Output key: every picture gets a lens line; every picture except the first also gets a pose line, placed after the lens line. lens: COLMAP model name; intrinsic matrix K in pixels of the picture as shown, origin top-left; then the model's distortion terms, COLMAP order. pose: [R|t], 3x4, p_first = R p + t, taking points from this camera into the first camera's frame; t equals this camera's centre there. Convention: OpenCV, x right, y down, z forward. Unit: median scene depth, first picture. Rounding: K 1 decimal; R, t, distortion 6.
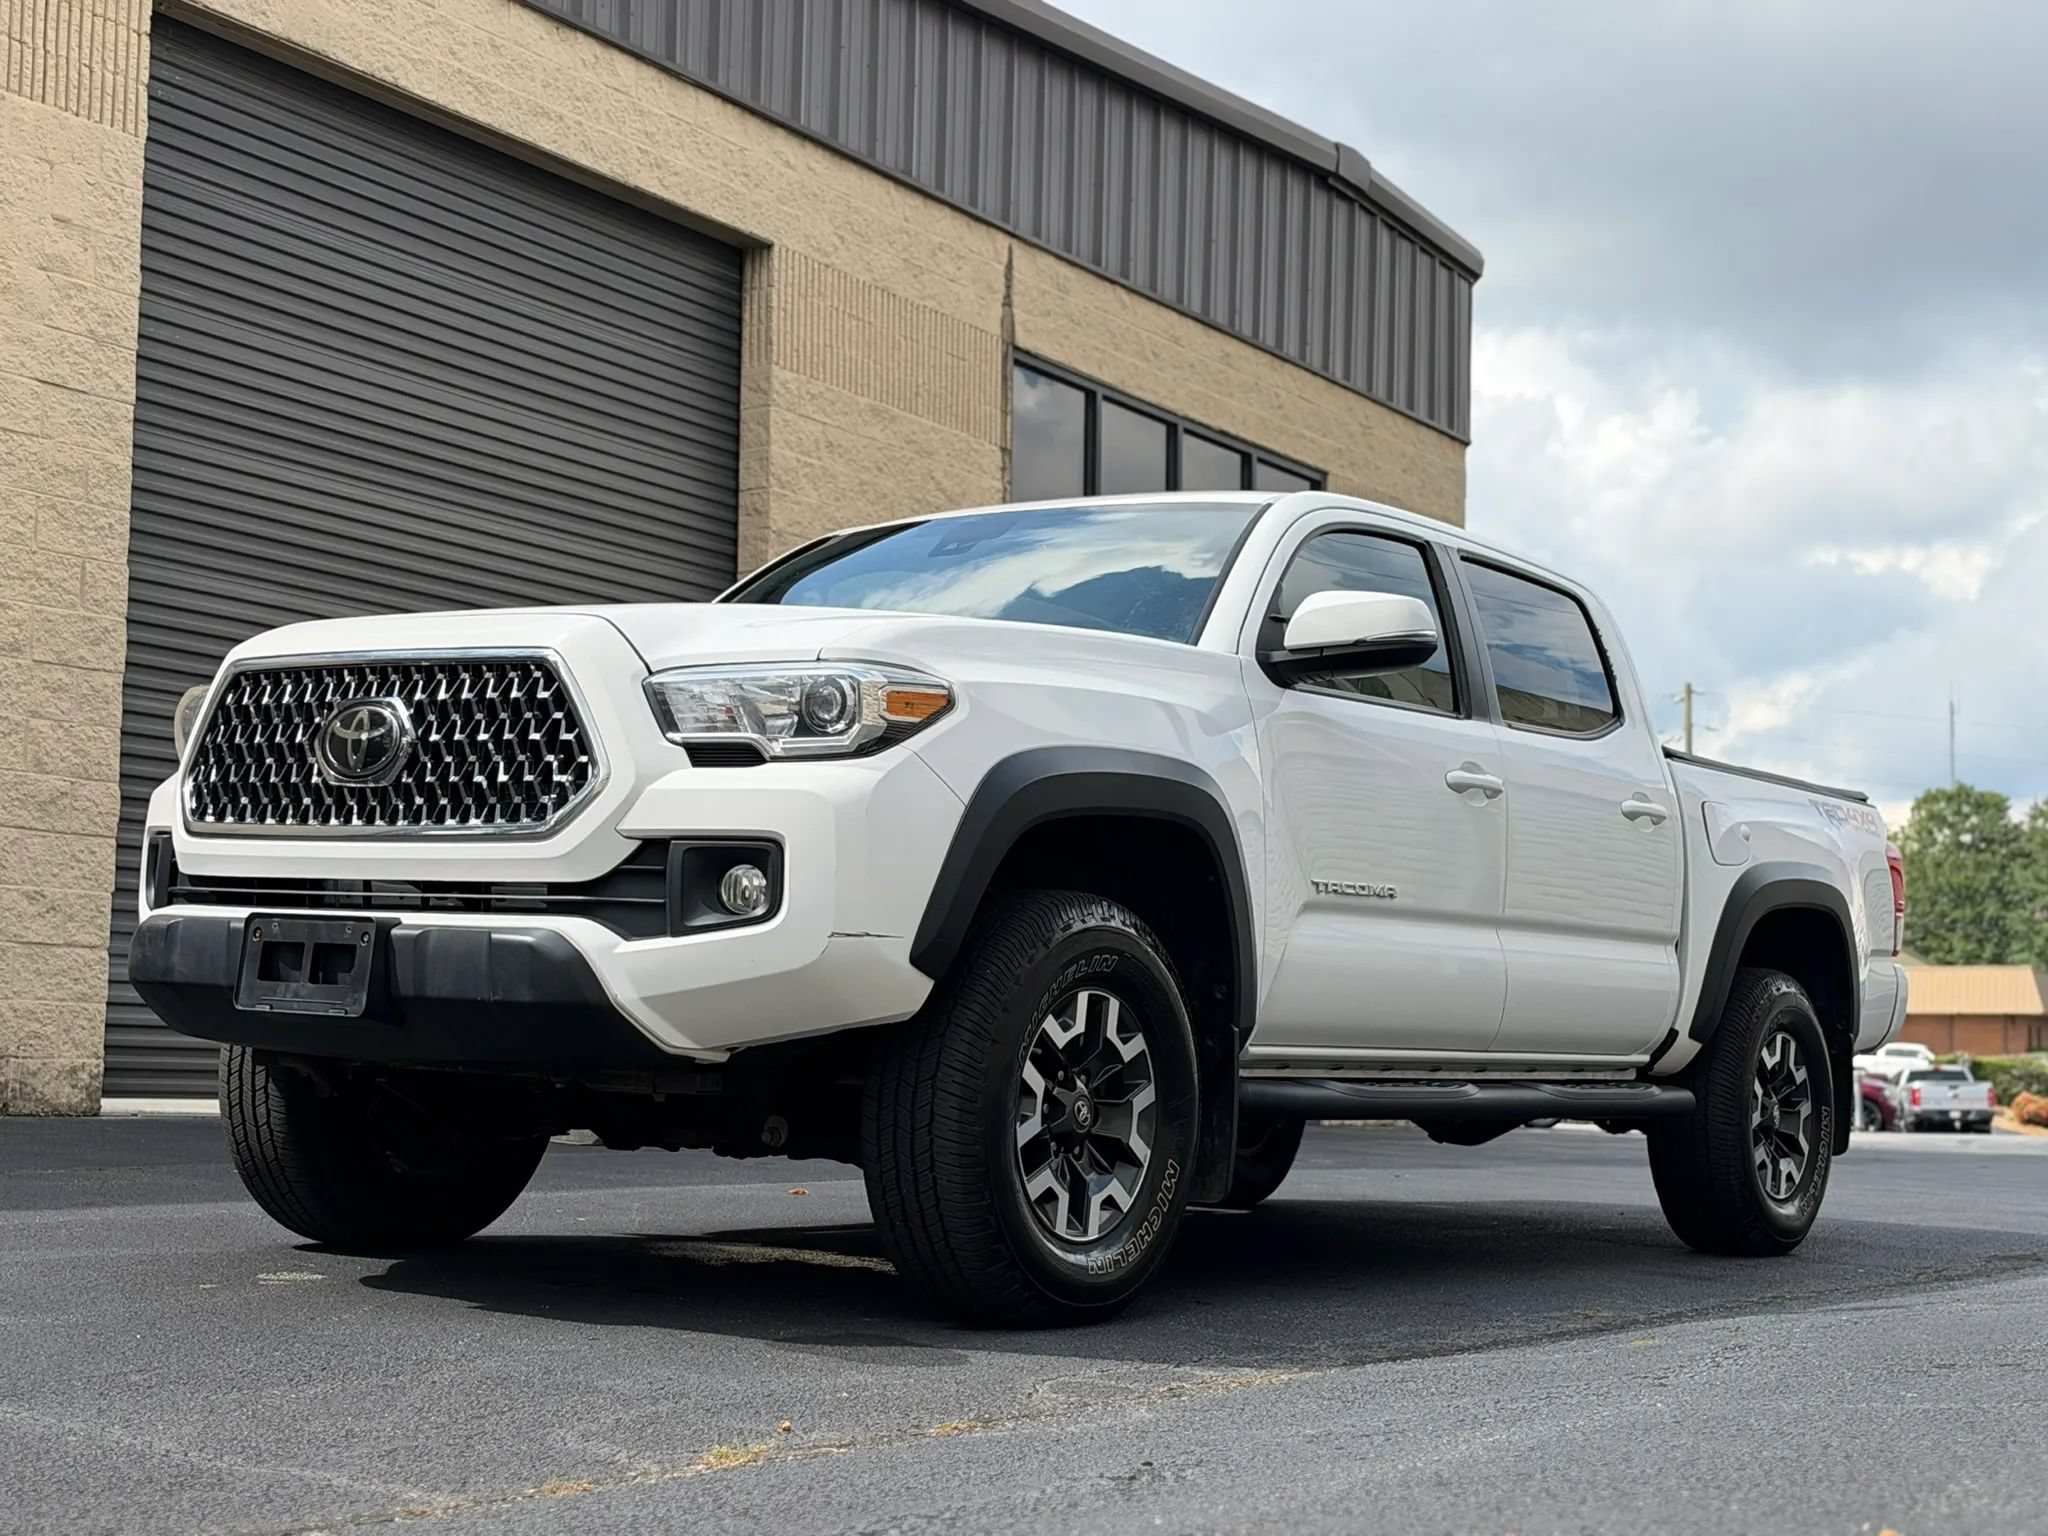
lens RADIAL K [[2792.3, 0, 1025.0], [0, 2792.3, 774.8], [0, 0, 1]] dist [0.289999, -0.835851]
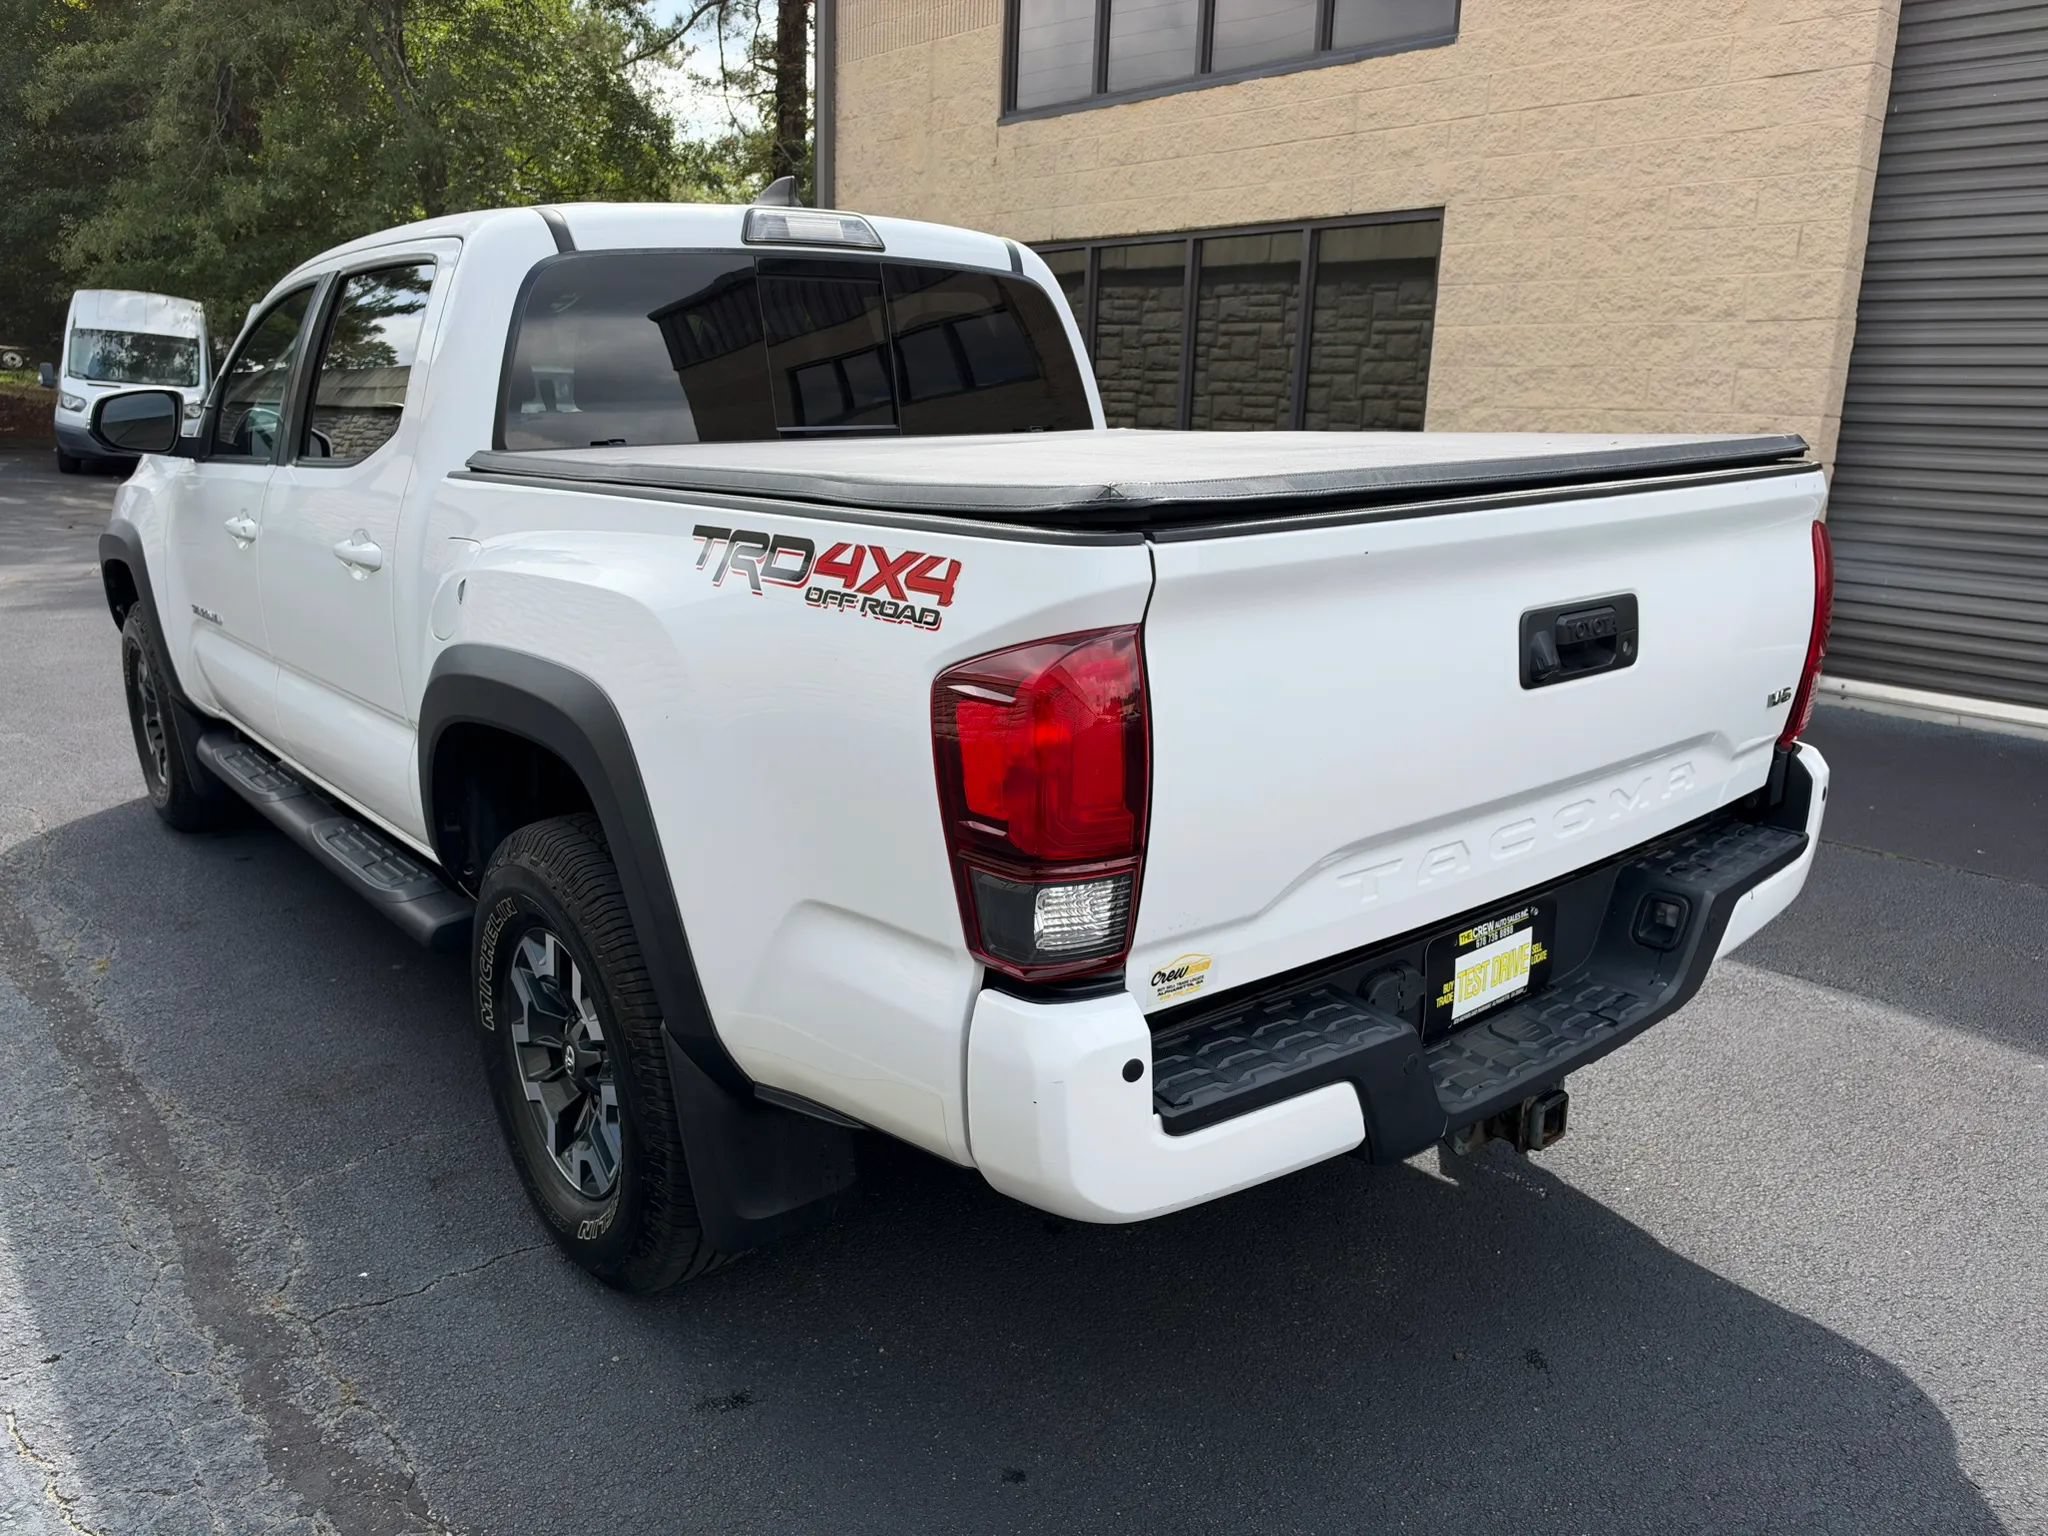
lens RADIAL K [[1491.1, 0, 1021.9], [0, 1491.1, 760.6], [0, 0, 1]] dist [0.092550, -0.184028]
pose [[-0.264882, 0.196334, -0.944082, 0.798065], [0.074195, 0.980300, 0.183049, 0.008182], [0.961422, -0.021560, -0.274231, 1.783476]]
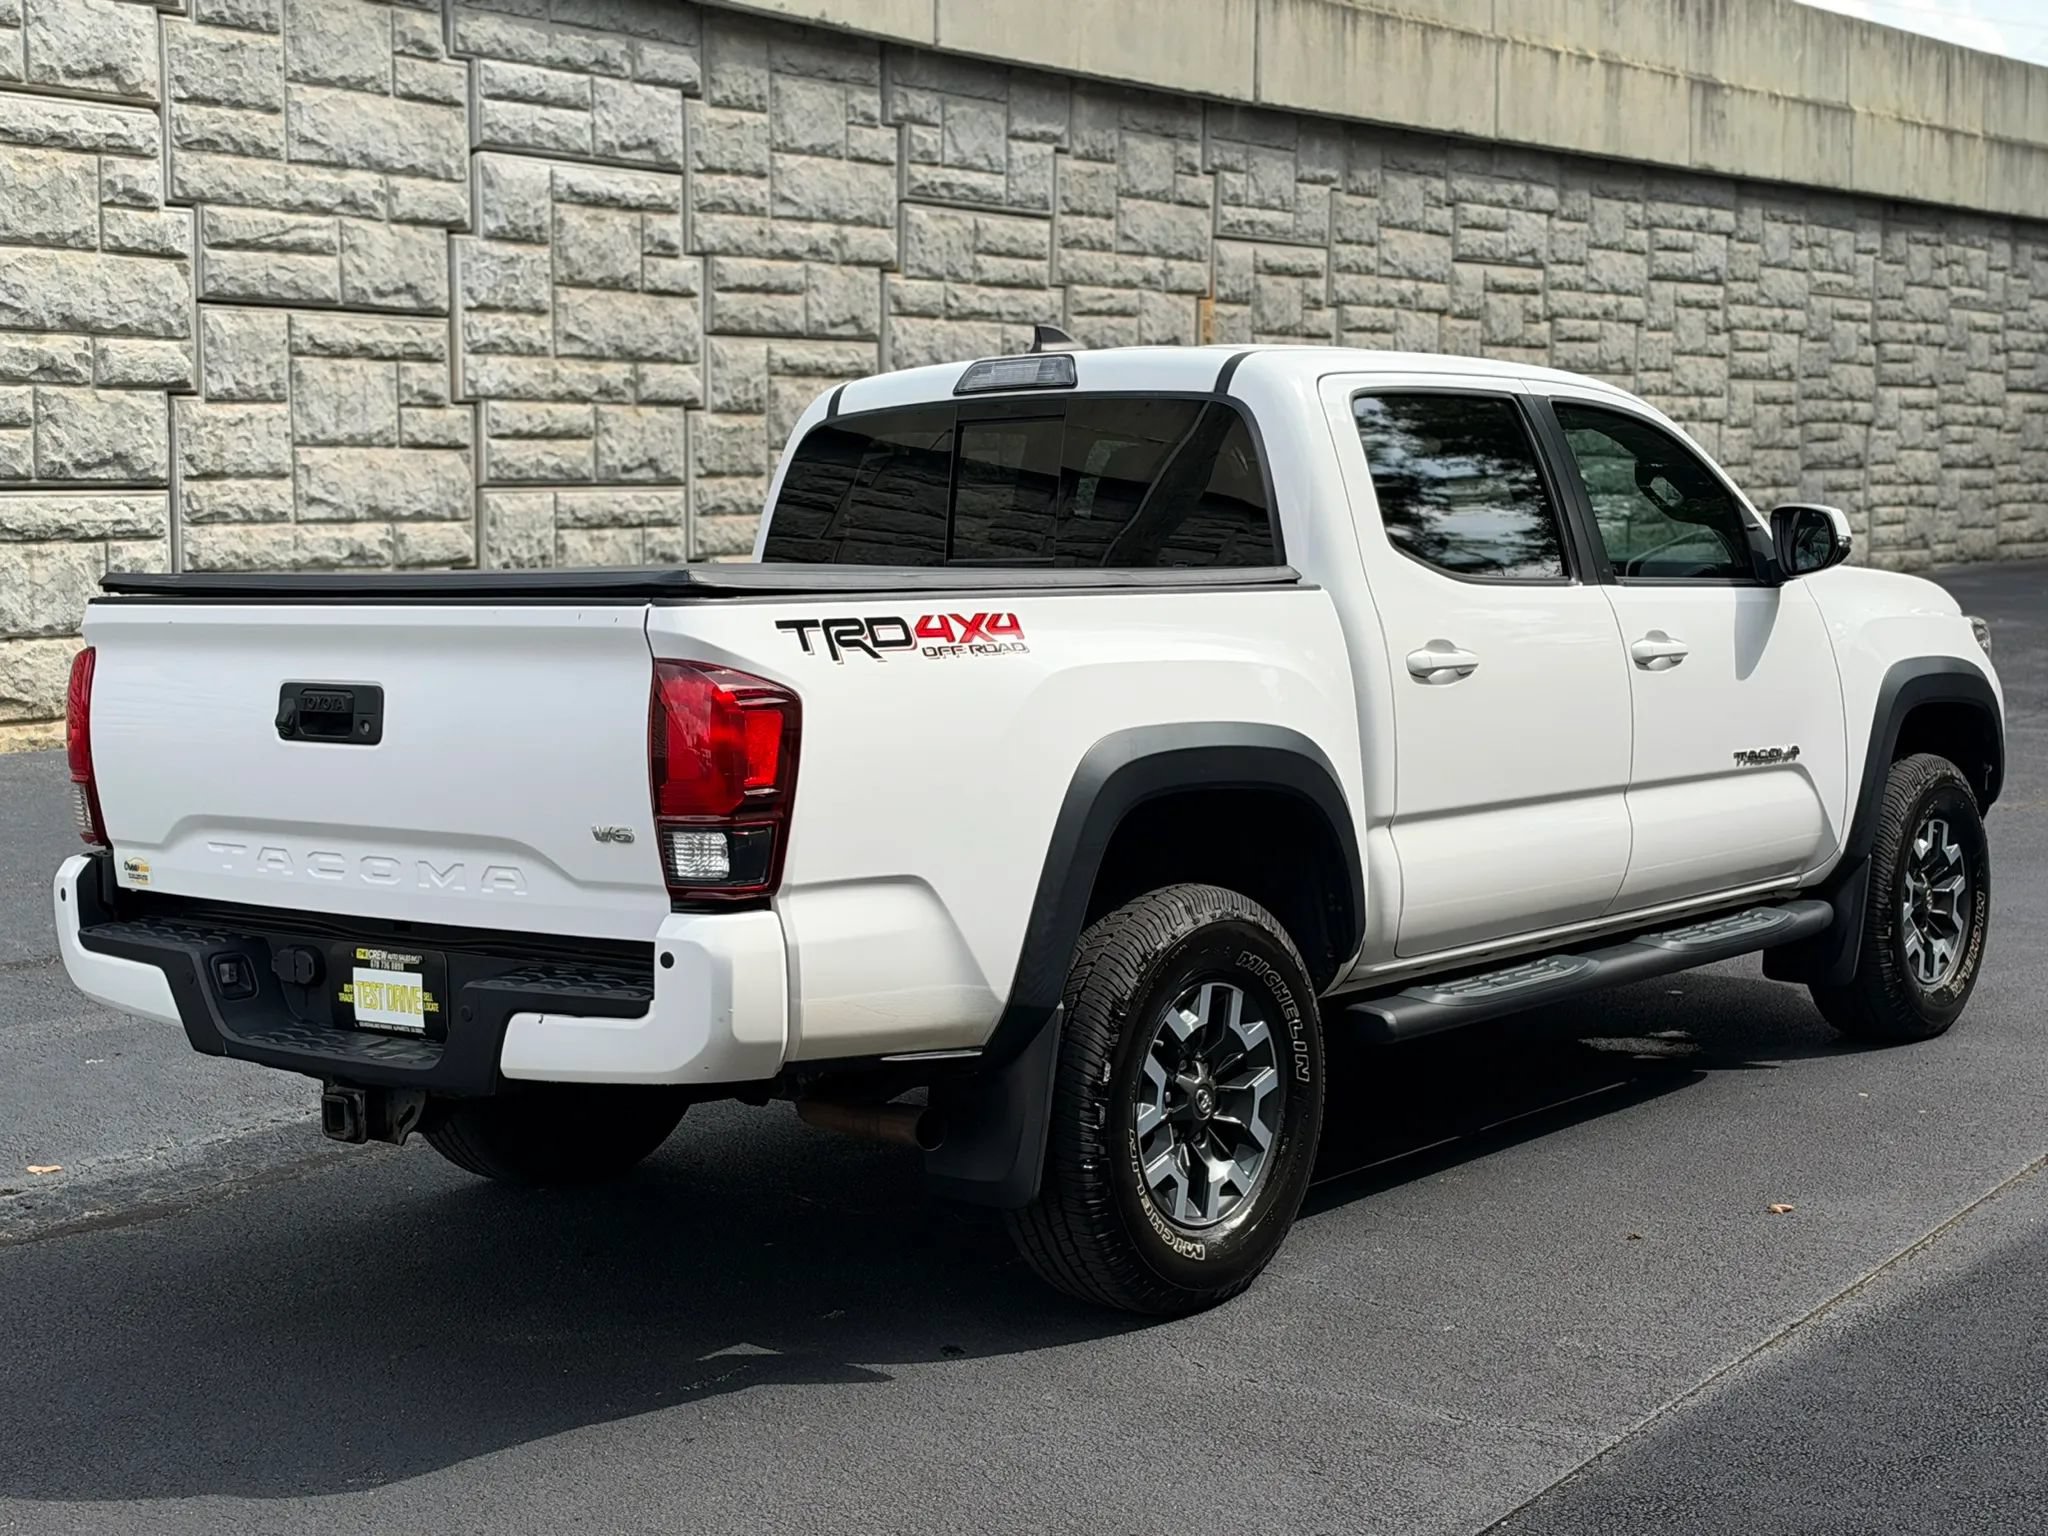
lens RADIAL K [[2820.2, 0, 1024.0], [0, 2820.2, 768.0], [0, 0, 1]] dist [0.253761, -0.505860]
pose [[-0.996387, -0.036720, 0.076581, 0.085717], [-0.036795, 0.999323, 0.000424, 0.068595], [-0.076544, -0.002396, -0.997063, 2.745297]]
